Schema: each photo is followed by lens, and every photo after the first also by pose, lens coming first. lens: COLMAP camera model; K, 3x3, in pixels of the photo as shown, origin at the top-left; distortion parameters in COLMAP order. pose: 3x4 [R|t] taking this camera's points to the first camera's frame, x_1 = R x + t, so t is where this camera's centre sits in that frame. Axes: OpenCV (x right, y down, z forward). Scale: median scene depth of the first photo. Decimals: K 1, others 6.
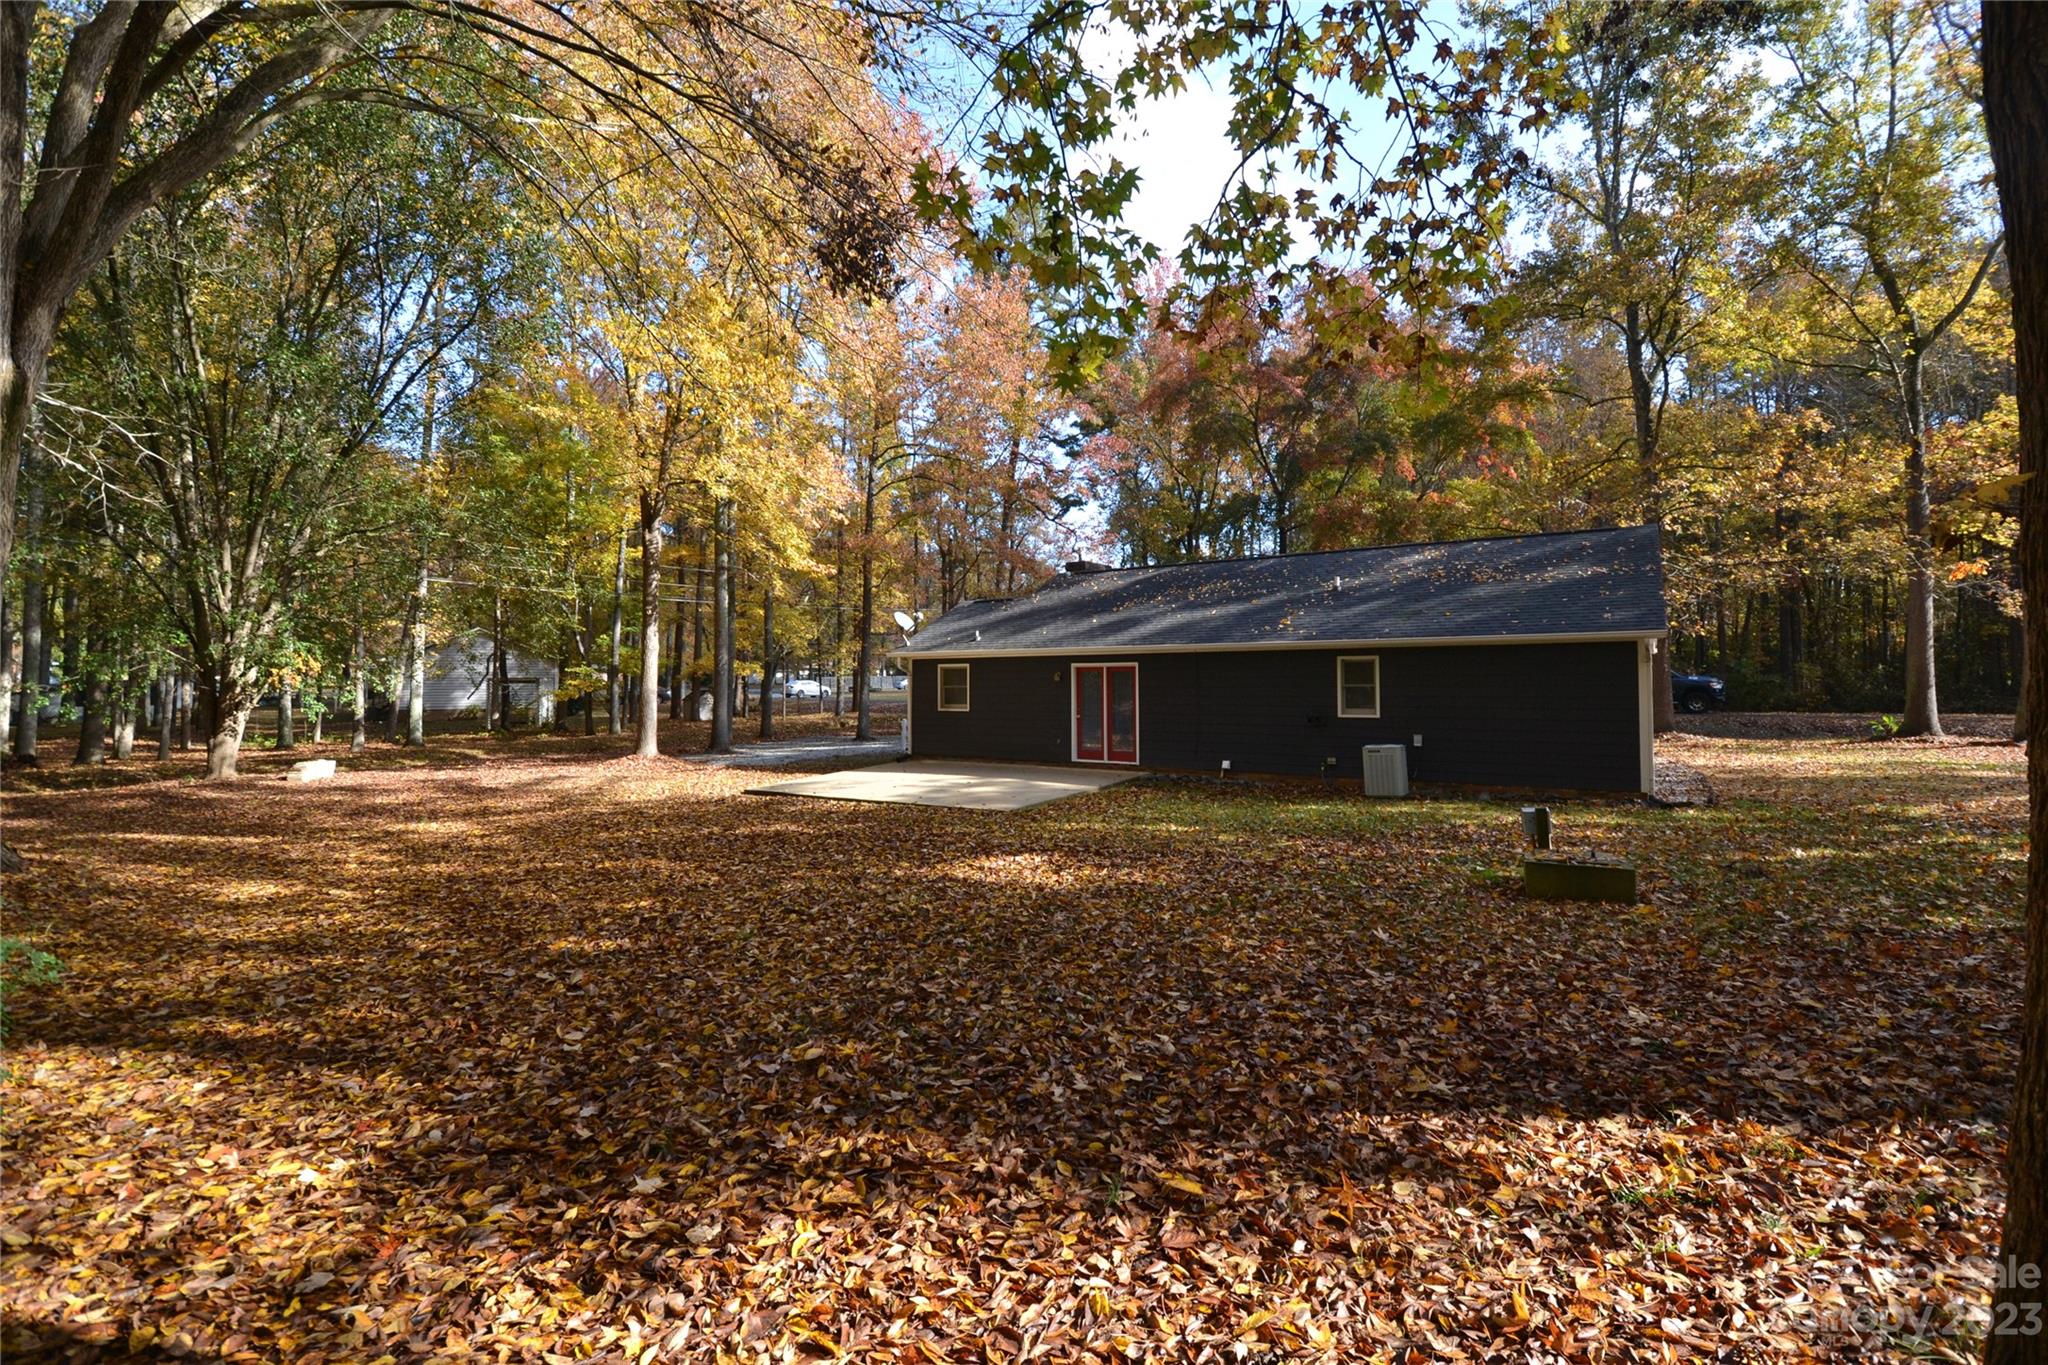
lens RADIAL K [[912.3, 0, 1030.8], [0, 912.3, 674.5], [0, 0, 1]] dist [0.013076, -0.018189]
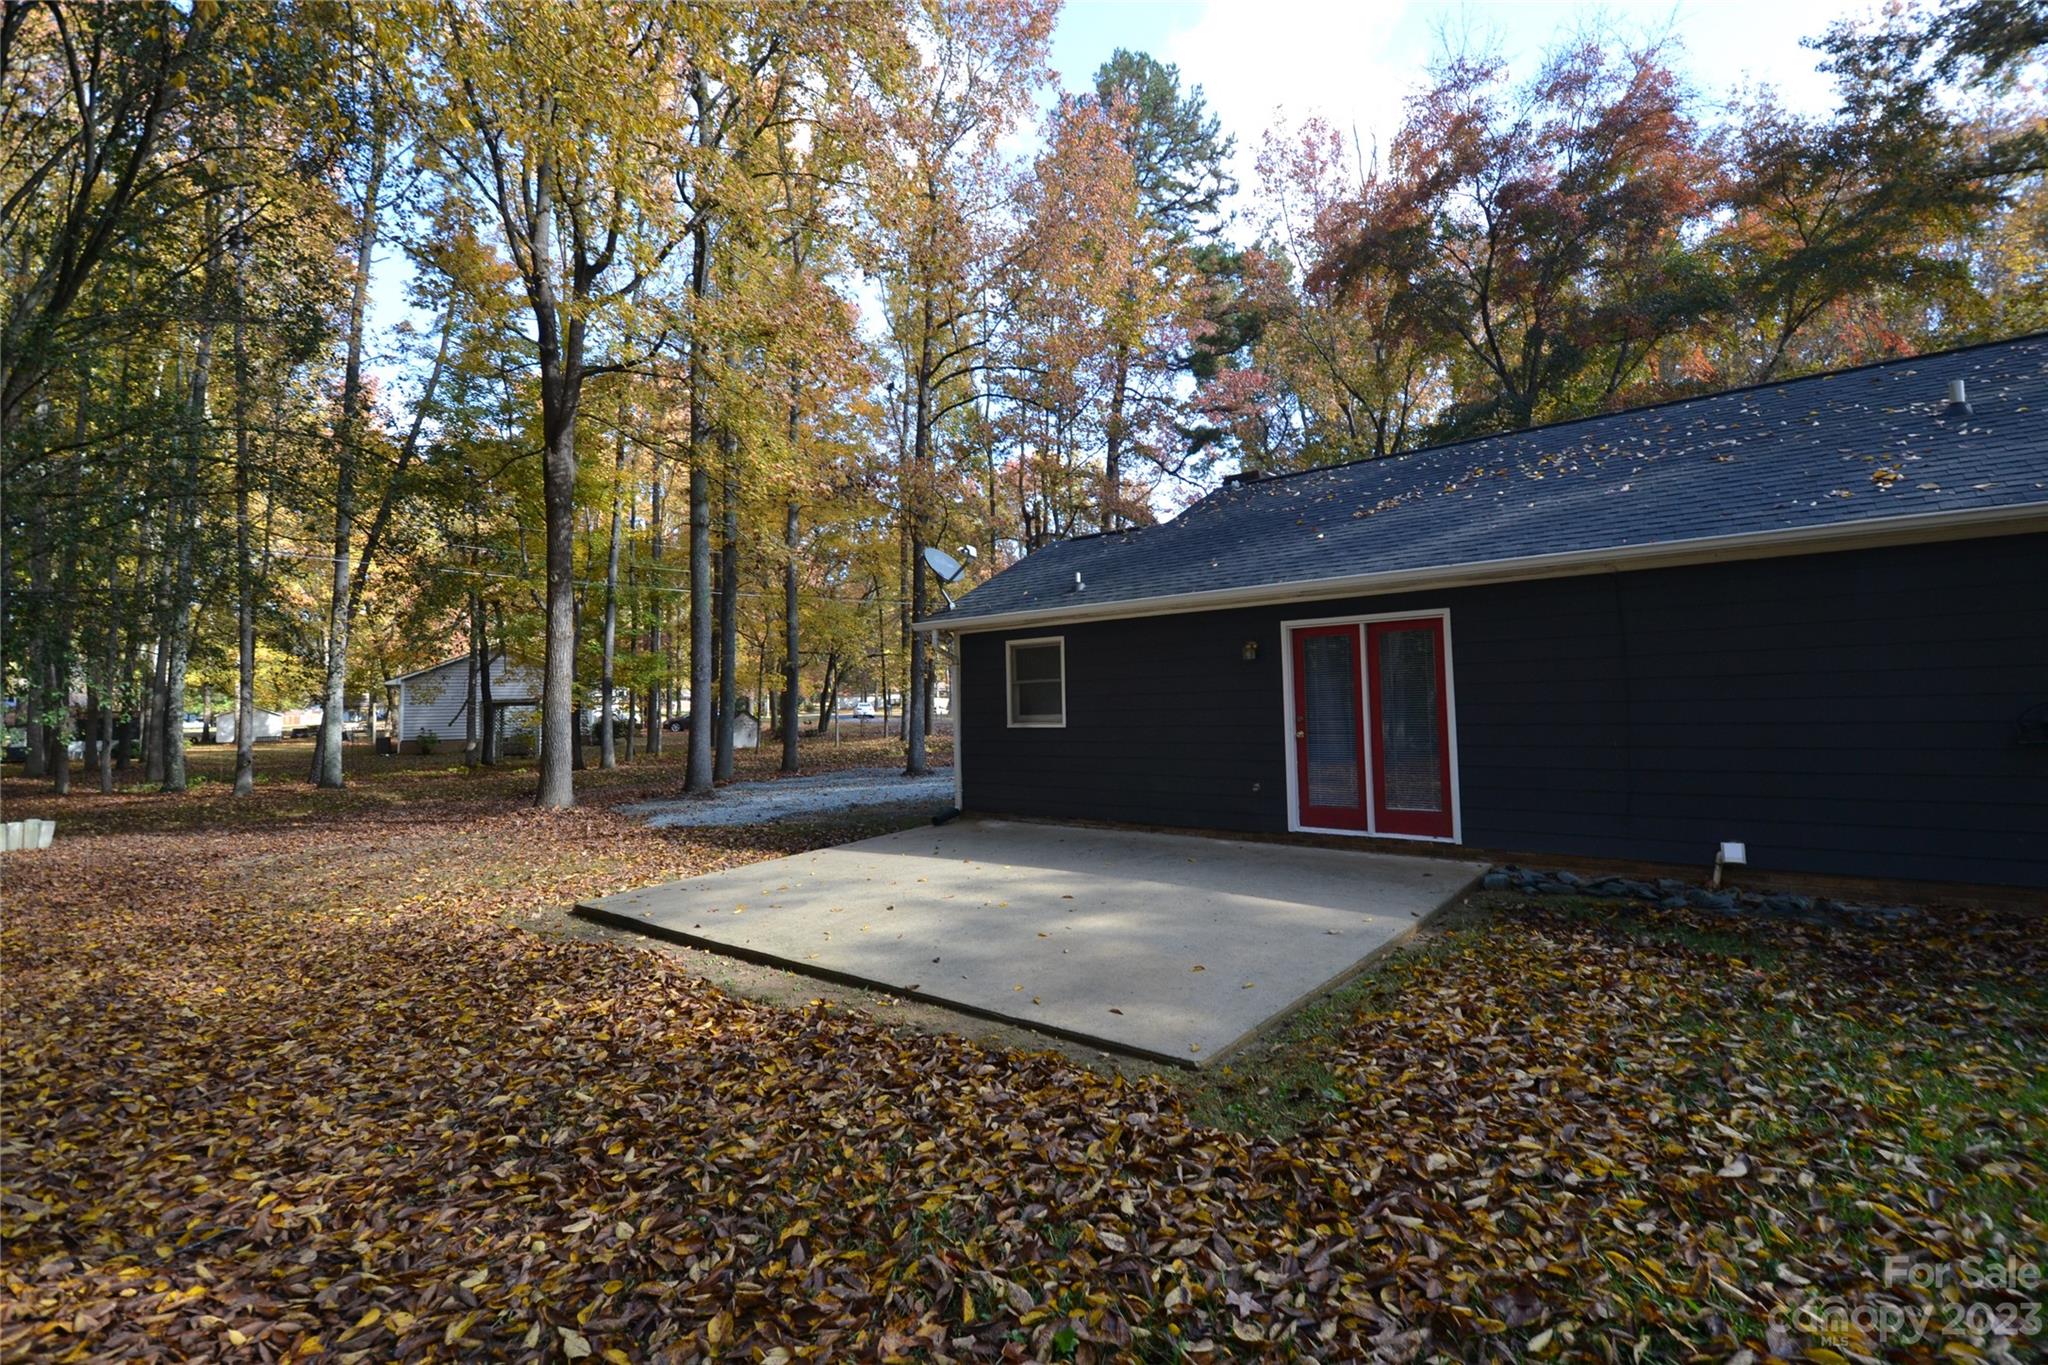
lens RADIAL K [[912.3, 0, 1027.0], [0, 912.3, 670.3], [0, 0, 1]] dist [0.013076, -0.018189]
pose [[0.993608, -0.021300, -0.110861, -0.030347], [0.018073, 0.999386, -0.030030, 0.022174], [0.111432, 0.027835, 0.993382, 0.463782]]
